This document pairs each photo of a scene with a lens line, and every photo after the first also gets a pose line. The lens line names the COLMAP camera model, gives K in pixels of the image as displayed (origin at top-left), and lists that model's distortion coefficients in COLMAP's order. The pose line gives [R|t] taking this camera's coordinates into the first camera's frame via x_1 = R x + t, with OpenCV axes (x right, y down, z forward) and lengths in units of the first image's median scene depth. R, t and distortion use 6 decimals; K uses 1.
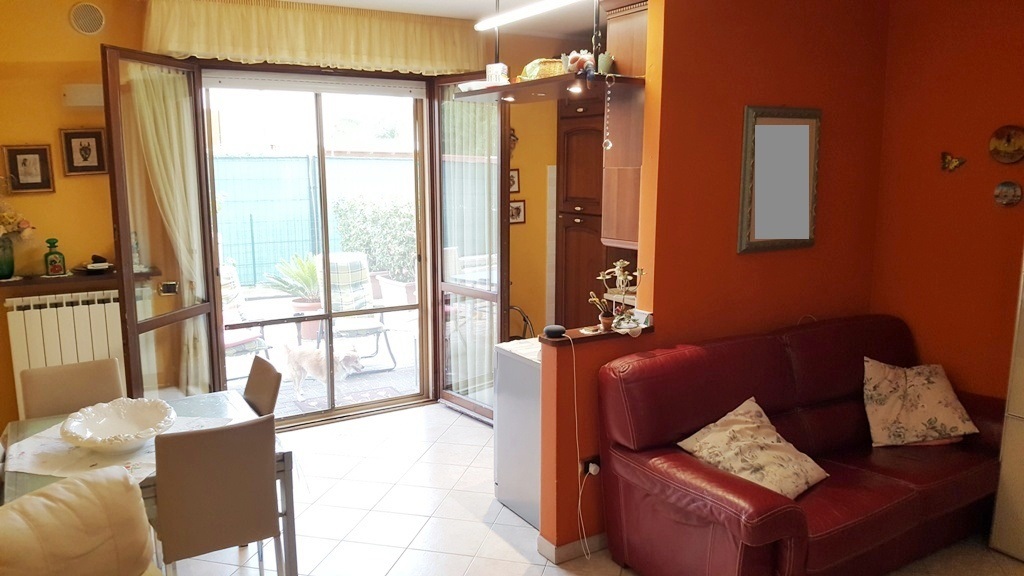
lens RADIAL K [[755.9, 0, 512.8], [0, 755.9, 301.2], [0, 0, 1]] dist [0.115768, -0.280734]
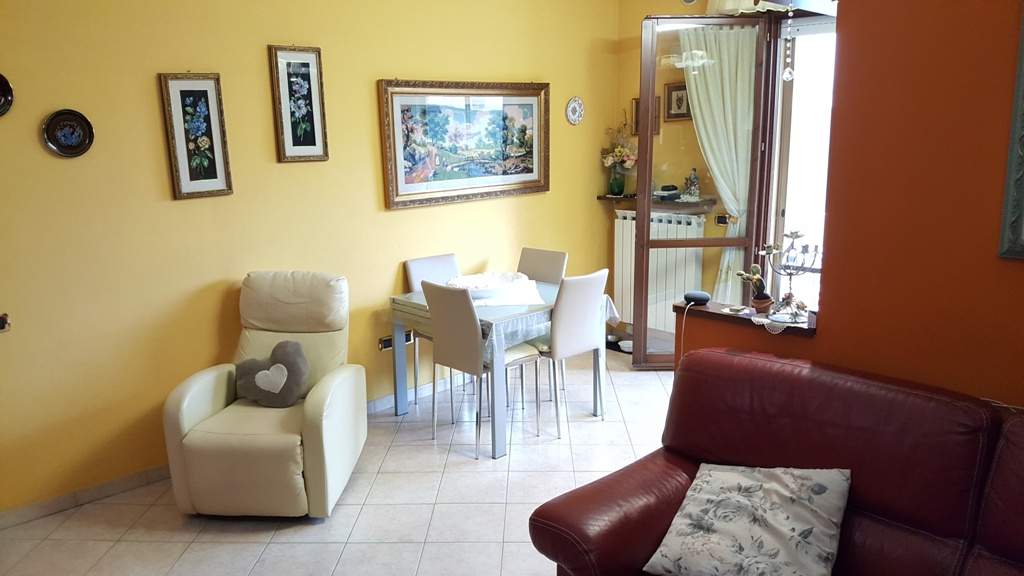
lens RADIAL K [[755.9, 0, 512.8], [0, 755.9, 301.2], [0, 0, 1]] dist [0.115768, -0.280734]
pose [[0.240855, 0.219097, -0.945508, 0.701693], [-0.153831, 0.970490, 0.185700, -0.074173], [0.958293, 0.100722, 0.267451, 0.466064]]
